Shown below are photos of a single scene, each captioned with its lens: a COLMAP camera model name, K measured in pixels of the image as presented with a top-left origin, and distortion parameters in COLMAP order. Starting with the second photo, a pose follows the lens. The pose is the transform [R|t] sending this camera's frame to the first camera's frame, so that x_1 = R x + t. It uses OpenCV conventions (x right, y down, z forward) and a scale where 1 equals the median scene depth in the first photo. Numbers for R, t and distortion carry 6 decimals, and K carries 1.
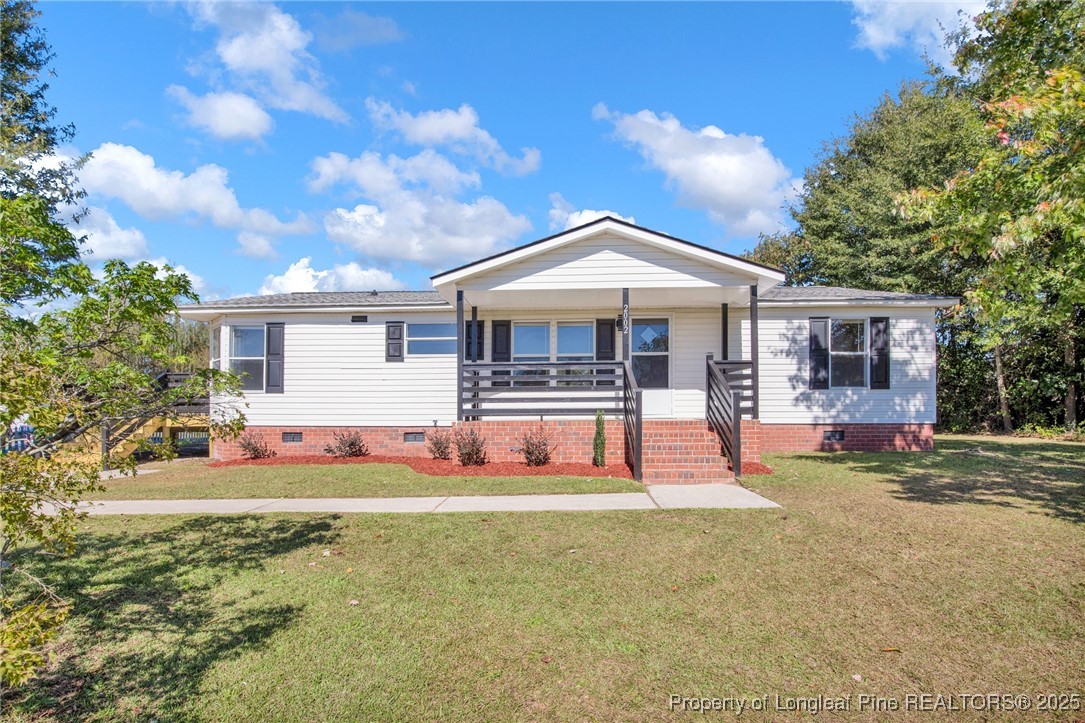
lens RADIAL K [[514.2, 0, 542.5], [0, 514.2, 361.5], [0, 0, 1]] dist [-0.001117, -0.000047]
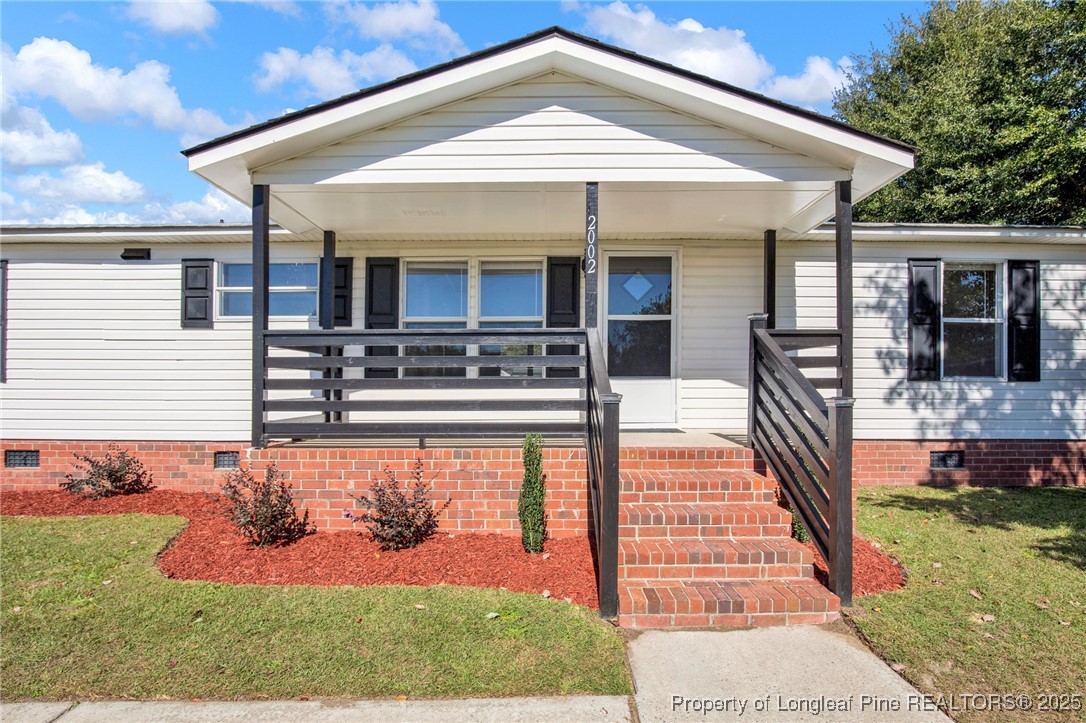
lens RADIAL K [[553.9, 0, 541.0], [0, 553.9, 335.5], [0, 0, 1]] dist [0.001588, 0.000027]
pose [[0.999544, 0.006143, 0.029573, 0.080549], [-0.006322, 0.999962, 0.005963, 0.002080], [-0.029535, -0.006147, 0.999545, 0.383291]]
